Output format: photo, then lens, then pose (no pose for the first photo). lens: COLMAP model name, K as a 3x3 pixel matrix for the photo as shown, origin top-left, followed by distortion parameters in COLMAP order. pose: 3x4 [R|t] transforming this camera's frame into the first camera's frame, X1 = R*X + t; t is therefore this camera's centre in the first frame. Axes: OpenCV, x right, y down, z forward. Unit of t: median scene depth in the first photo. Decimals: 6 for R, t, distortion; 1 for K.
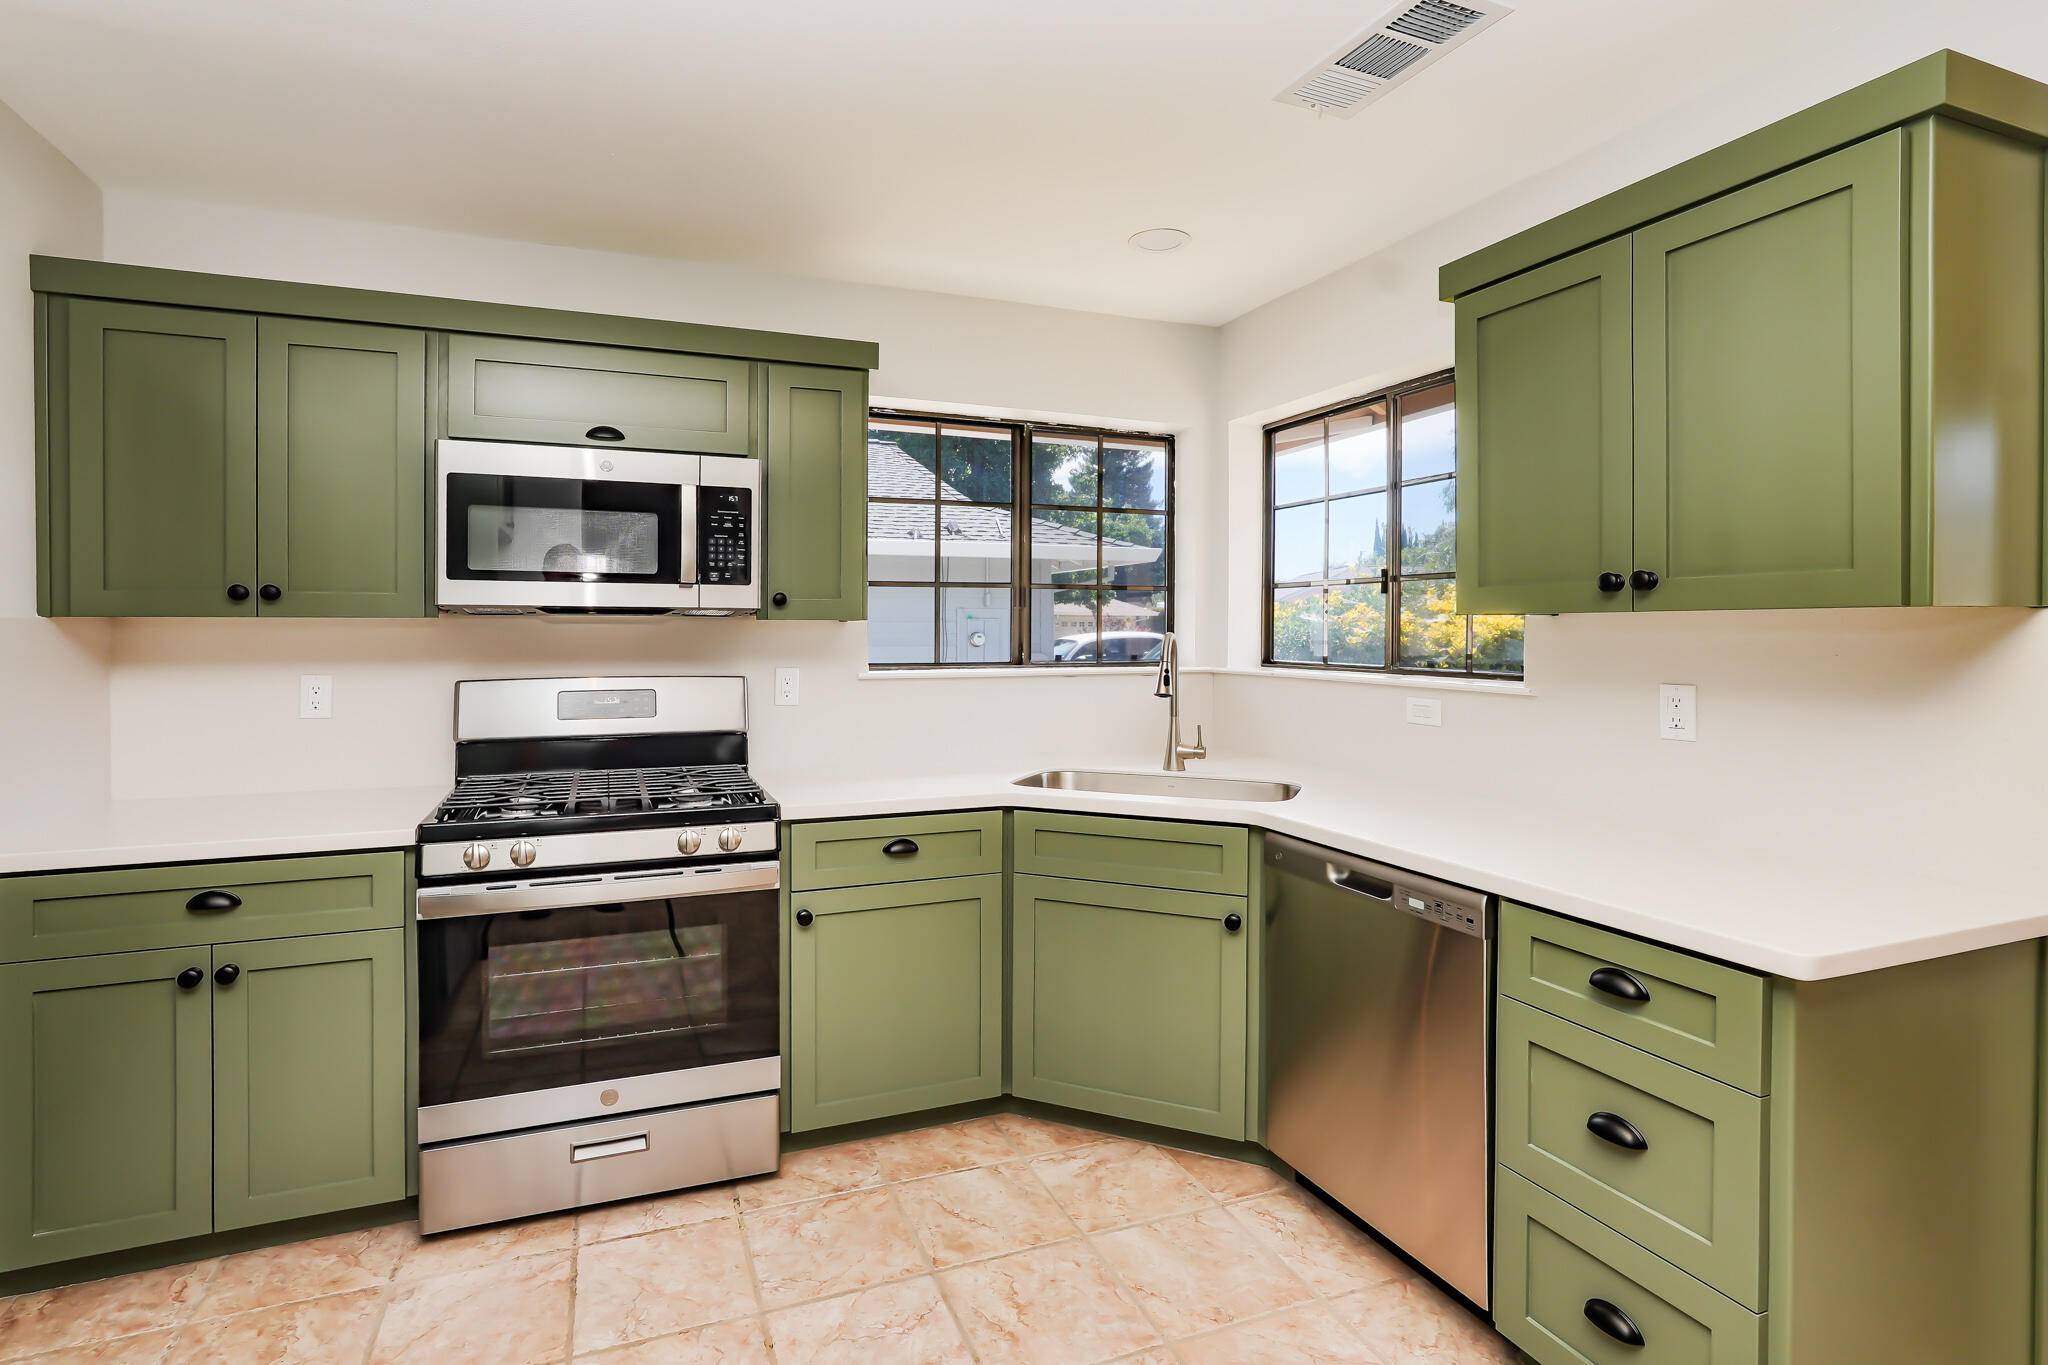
lens RADIAL K [[994.5, 0, 992.9], [0, 994.5, 641.1], [0, 0, 1]] dist [-0.001909, -0.000127]
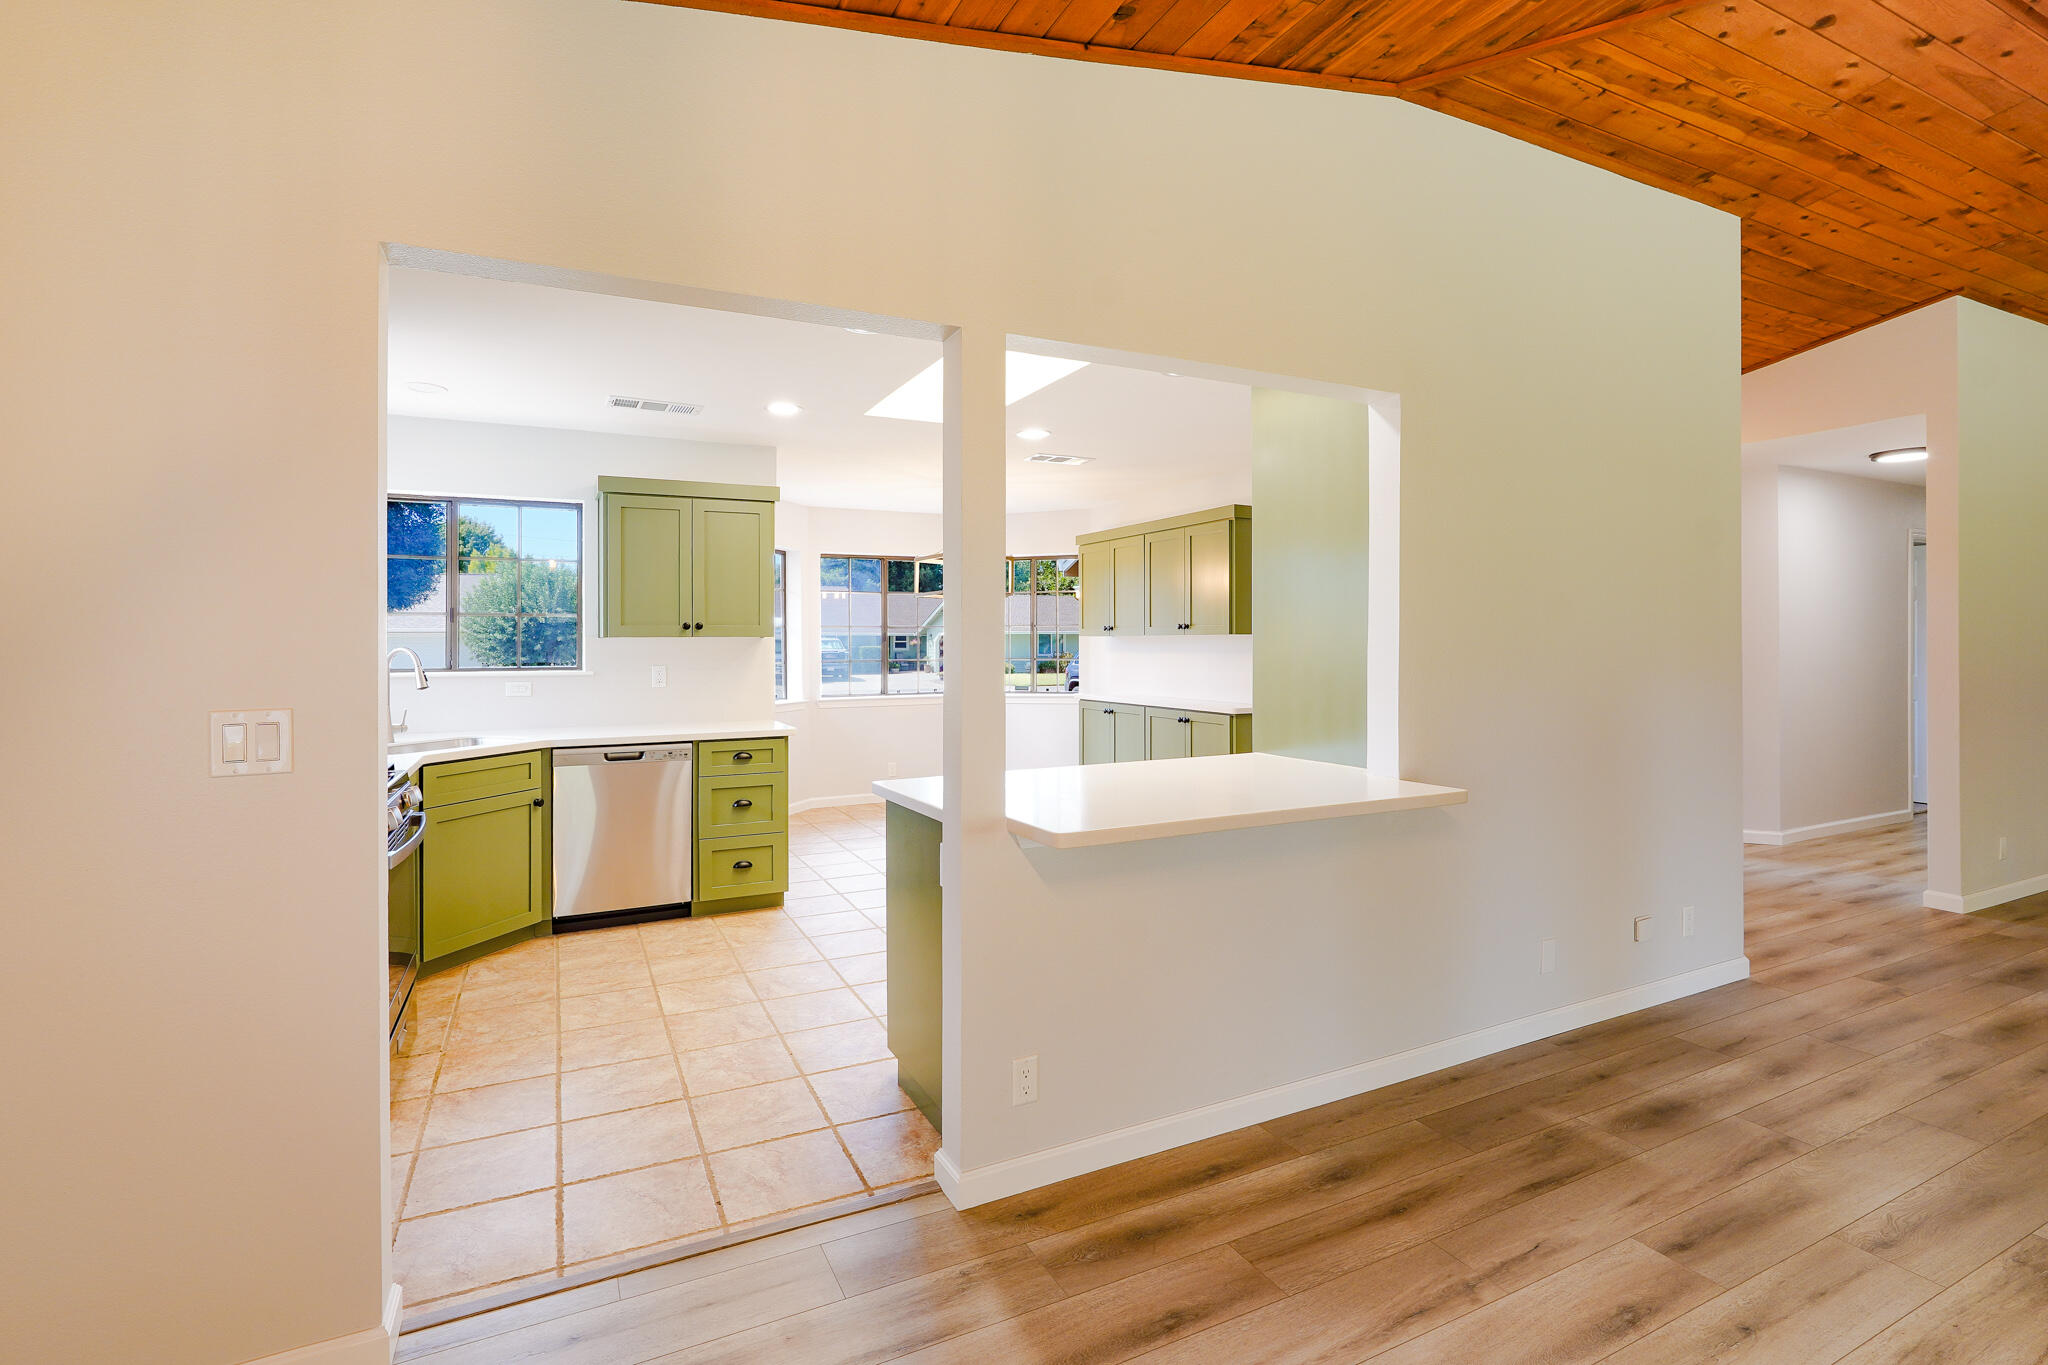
lens RADIAL K [[942.5, 0, 1022.1], [0, 942.5, 640.2], [0, 0, 1]] dist [-0.011388, 0.004037]
pose [[-0.098277, 0.001699, 0.995158, -1.713638], [0.017465, 0.999847, 0.000018, -0.004157], [-0.995006, 0.017383, -0.098291, 0.291908]]
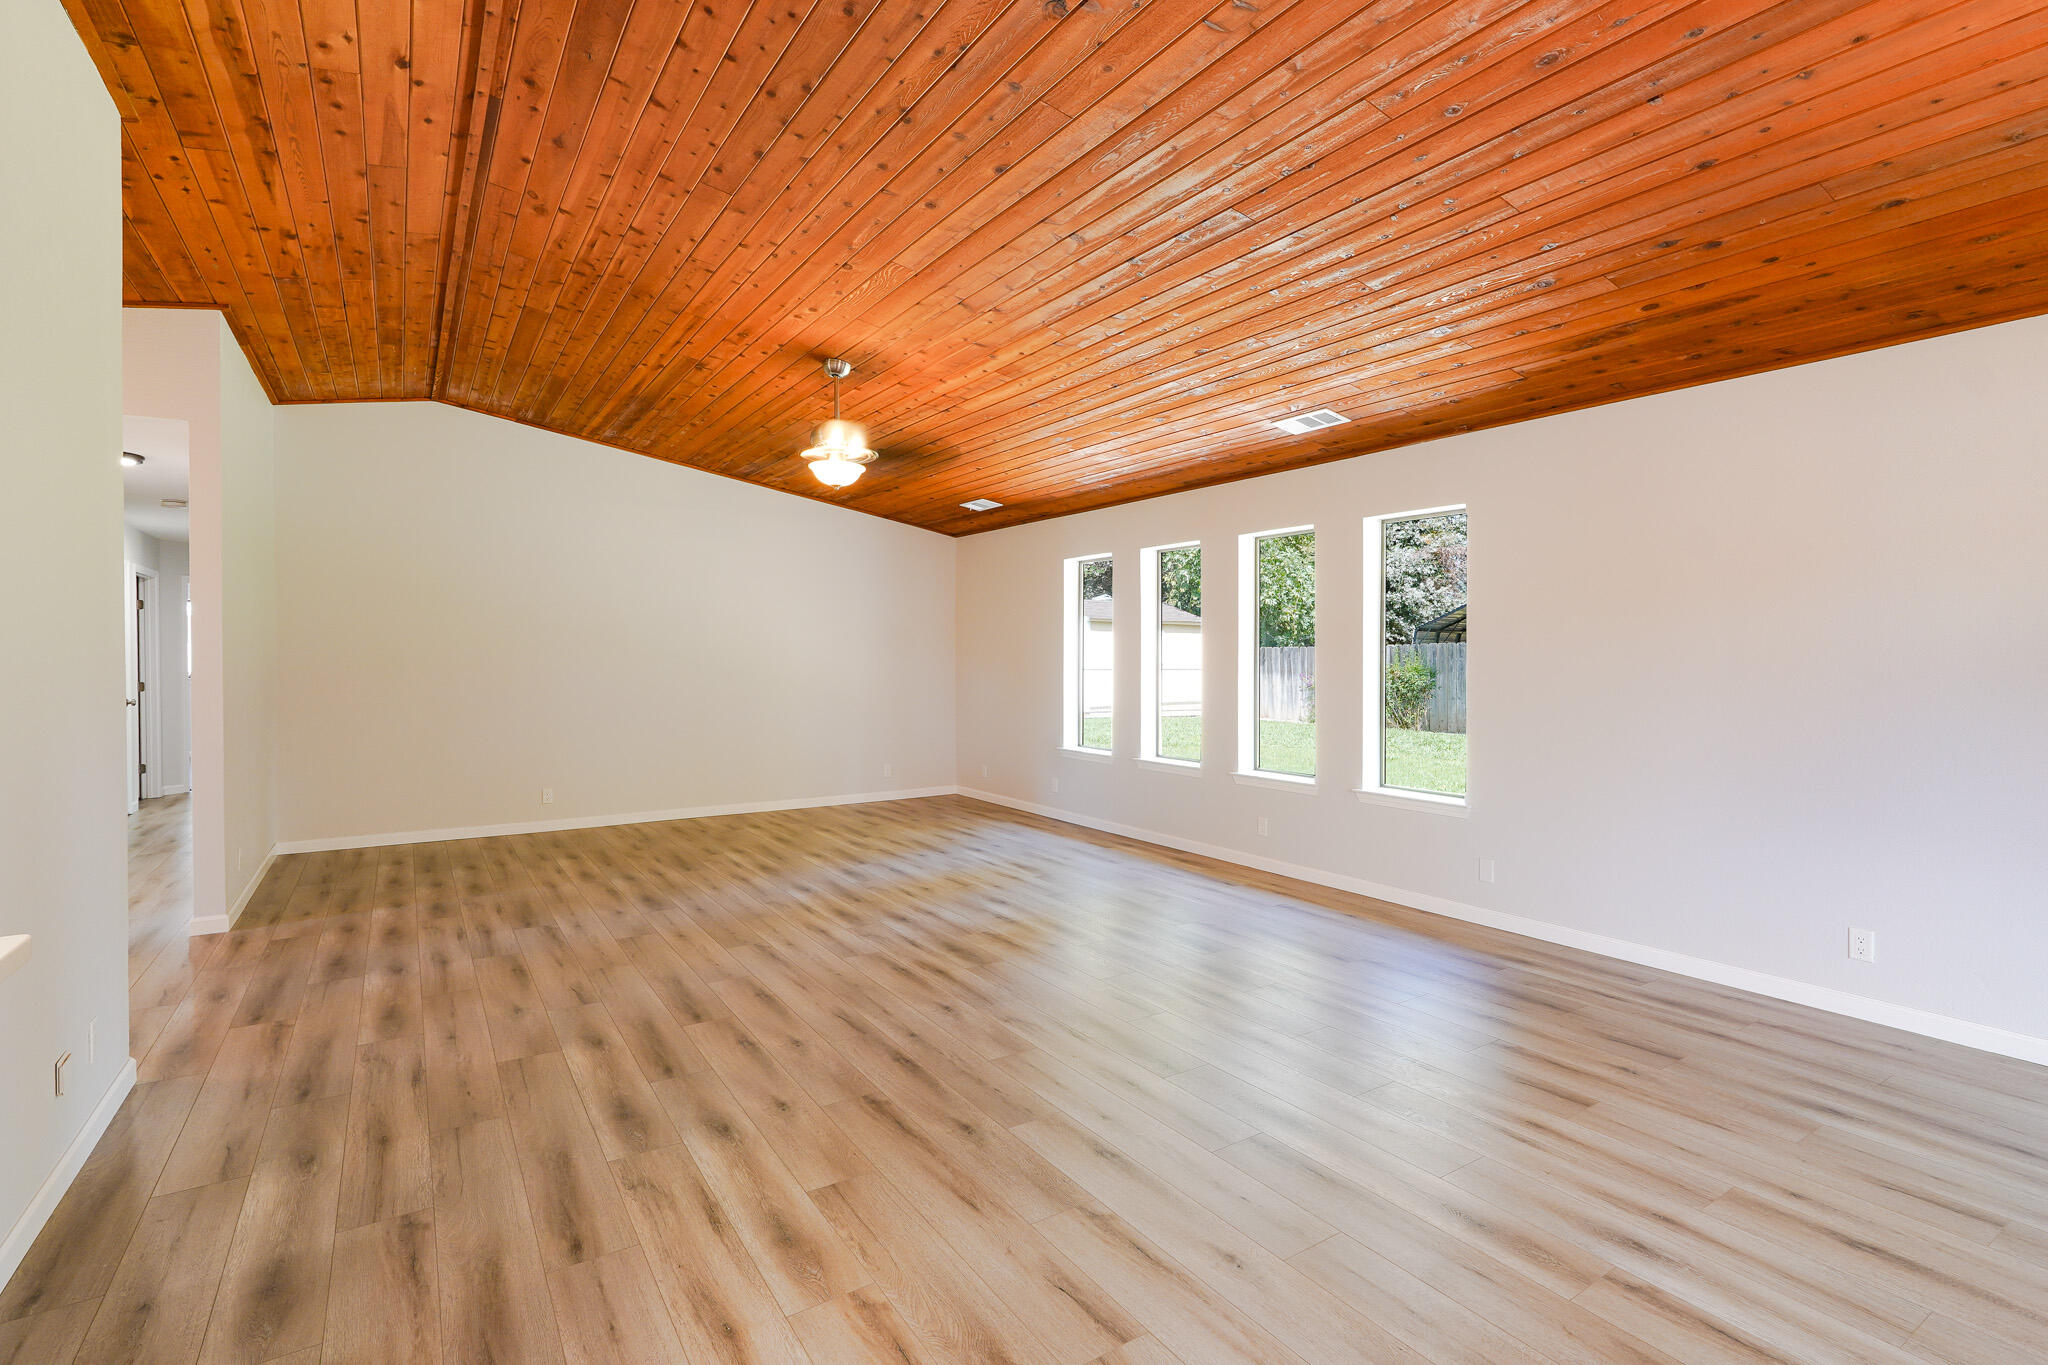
lens RADIAL K [[942.5, 0, 976.8], [0, 942.5, 655.8], [0, 0, 1]] dist [-0.011388, 0.004037]
pose [[-0.982649, 0.000558, -0.185474, -1.107107], [-0.001260, 0.999952, 0.009683, 0.005871], [0.185471, 0.009749, -0.982601, 0.354812]]
